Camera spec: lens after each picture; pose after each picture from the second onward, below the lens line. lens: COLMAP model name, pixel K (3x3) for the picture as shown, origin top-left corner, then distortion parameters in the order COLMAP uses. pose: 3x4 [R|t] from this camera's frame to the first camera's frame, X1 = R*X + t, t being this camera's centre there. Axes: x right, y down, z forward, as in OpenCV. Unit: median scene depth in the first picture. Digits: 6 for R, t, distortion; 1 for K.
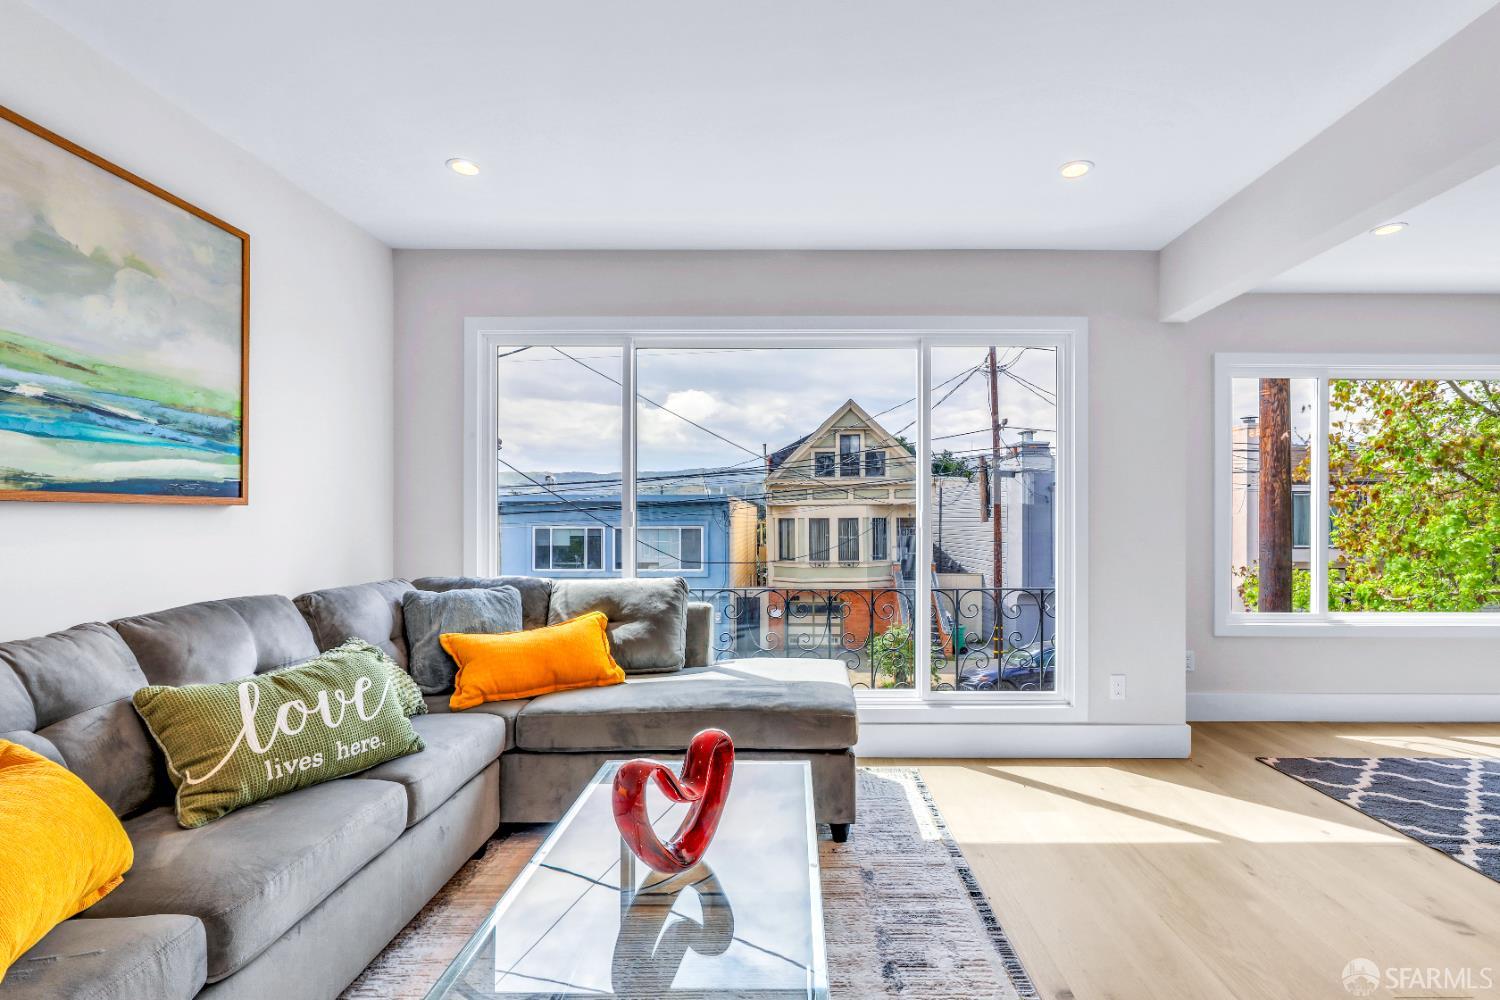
lens RADIAL K [[675.6, 0, 785.2], [0, 675.6, 519.2], [0, 0, 1]] dist [-0.000442, -0.001228]
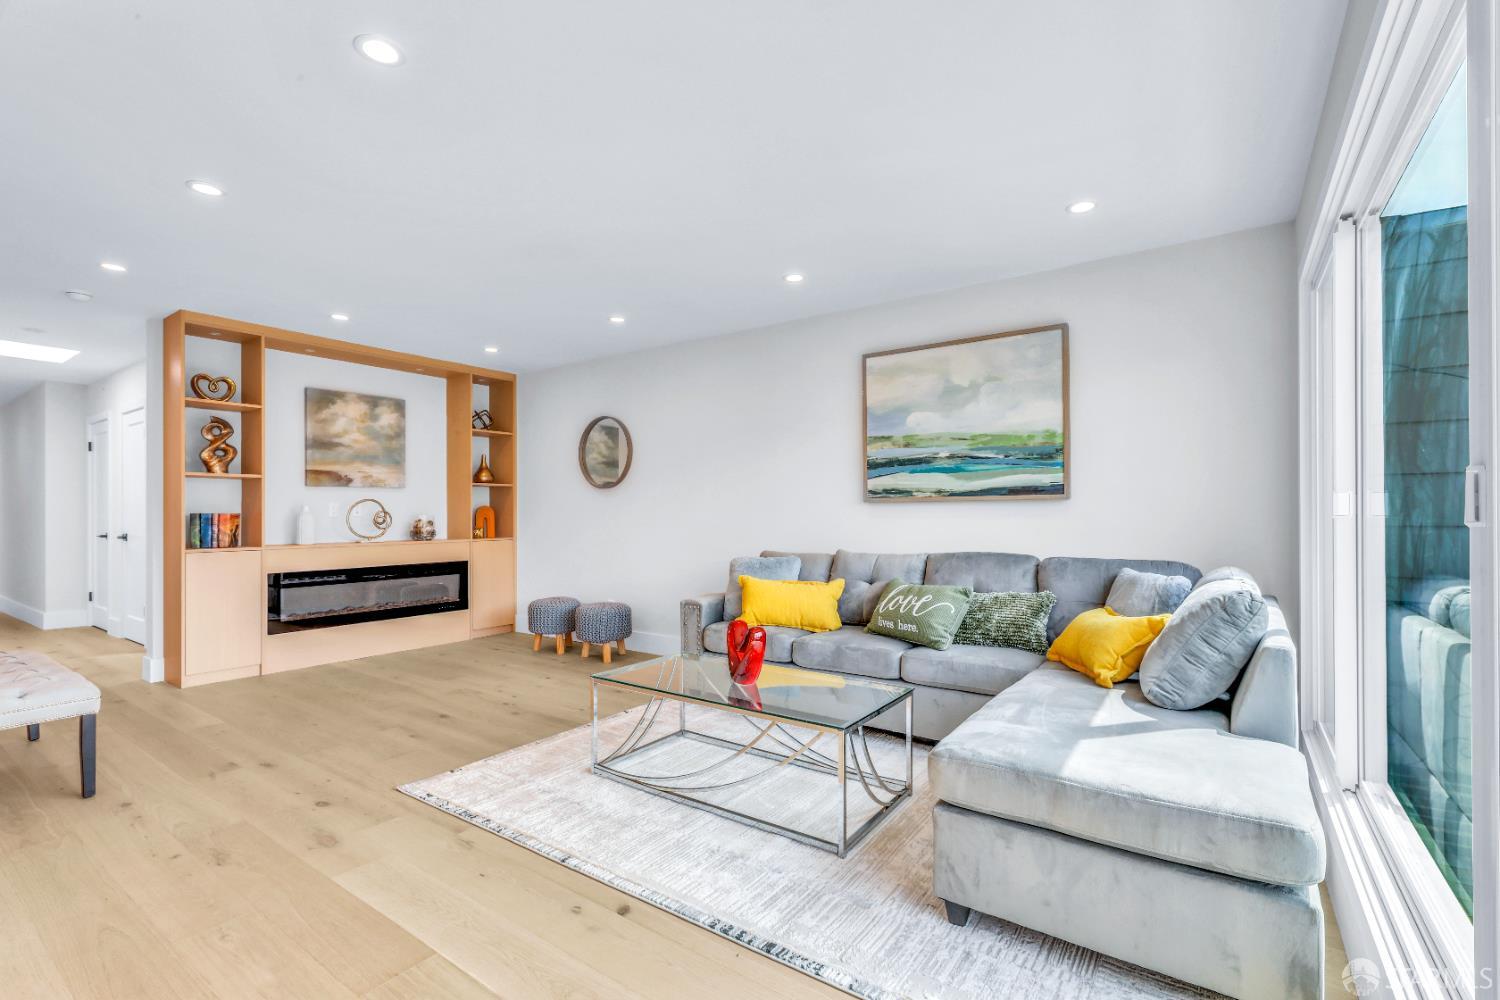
lens RADIAL K [[675.6, 0, 751.8], [0, 675.6, 509.2], [0, 0, 1]] dist [-0.000442, -0.001228]
pose [[-0.577167, -0.004312, -0.816615, 0.865223], [0.002424, 0.999973, -0.006993, 0.011634], [0.816622, -0.006015, -0.577141, 1.291567]]
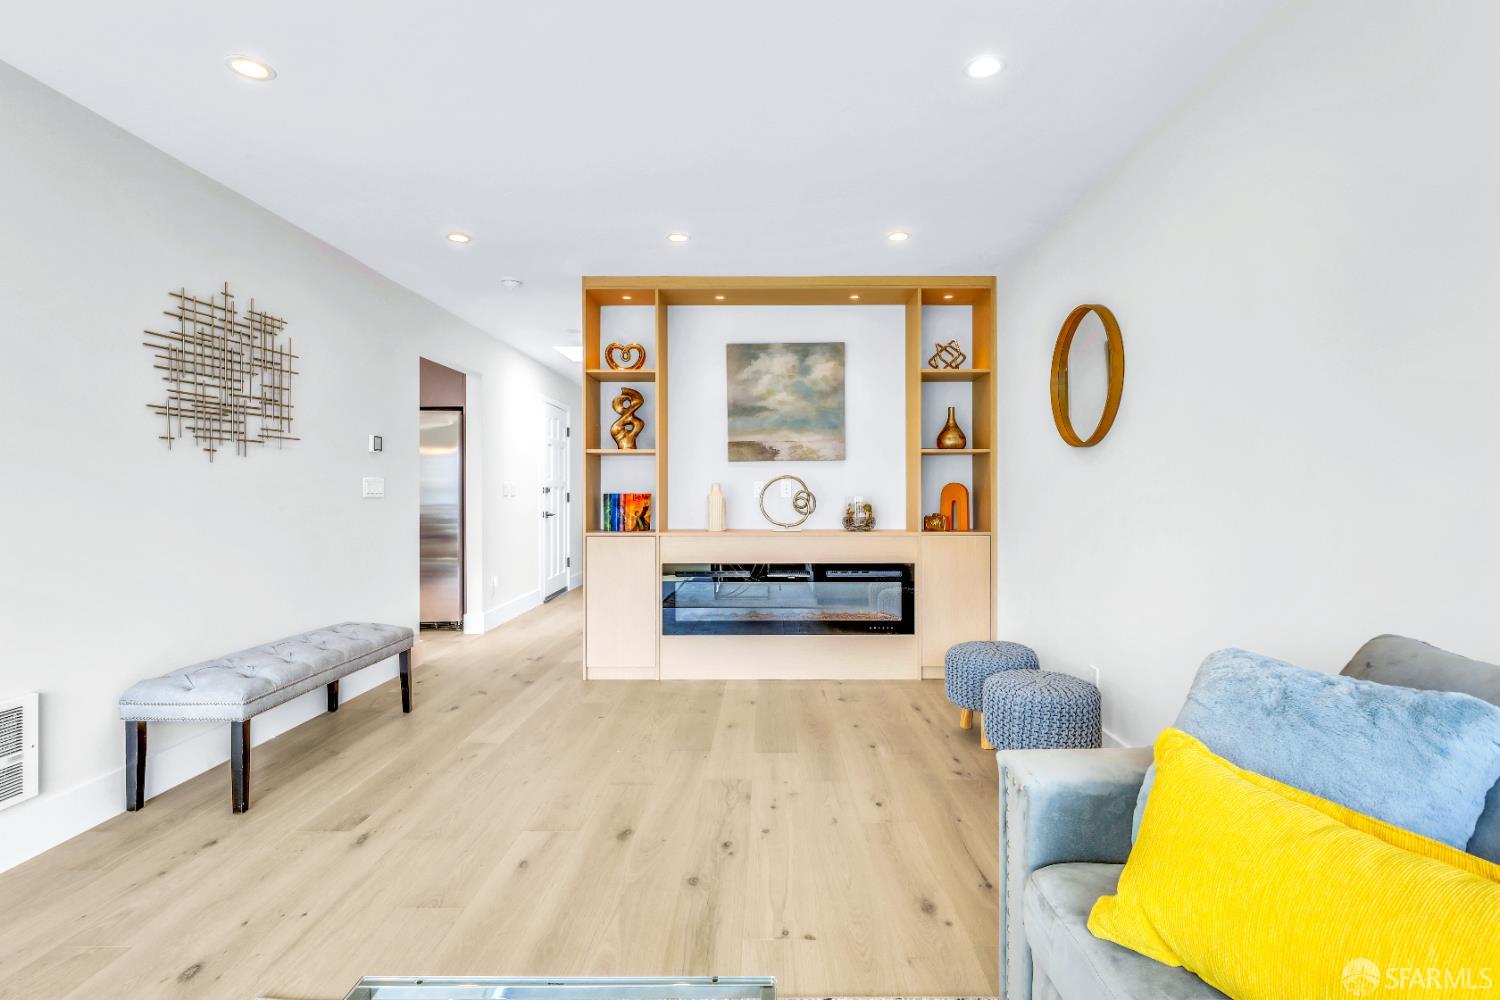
lens RADIAL K [[717.7, 0, 766.1], [0, 717.7, 494.2], [0, 0, 1]] dist [-0.000221, -0.000158]
pose [[-0.999997, -0.002598, 0.000175, -0.219658], [-0.002598, 0.999996, 0.000755, 0.005835], [-0.000177, 0.000754, -1.000000, 0.786569]]
